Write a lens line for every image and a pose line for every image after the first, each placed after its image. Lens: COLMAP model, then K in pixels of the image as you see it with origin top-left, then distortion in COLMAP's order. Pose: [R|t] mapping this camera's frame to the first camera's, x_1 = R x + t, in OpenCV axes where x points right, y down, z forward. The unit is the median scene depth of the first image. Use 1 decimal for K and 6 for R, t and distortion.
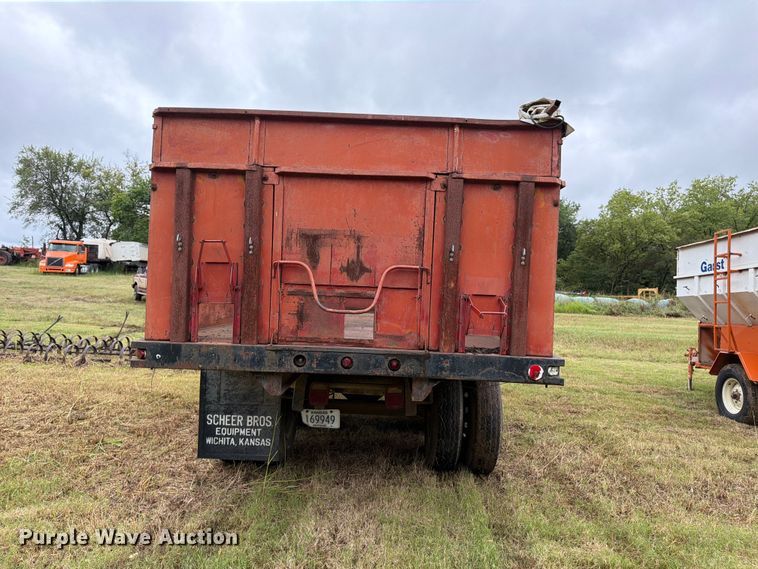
lens RADIAL K [[535.1, 0, 377.5], [0, 535.1, 287.3], [0, 0, 1]] dist [0.066861, -0.078838]
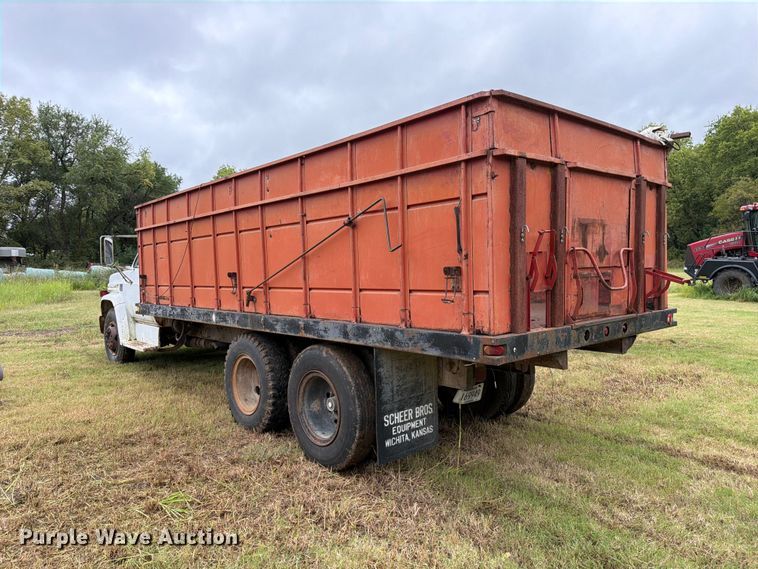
lens RADIAL K [[535.1, 0, 377.5], [0, 535.1, 287.3], [0, 0, 1]] dist [0.066861, -0.078838]
pose [[0.748058, -0.080908, 0.658683, -0.915134], [0.051490, 0.996624, 0.063942, -0.044387], [-0.661632, -0.013917, 0.749699, 0.319685]]
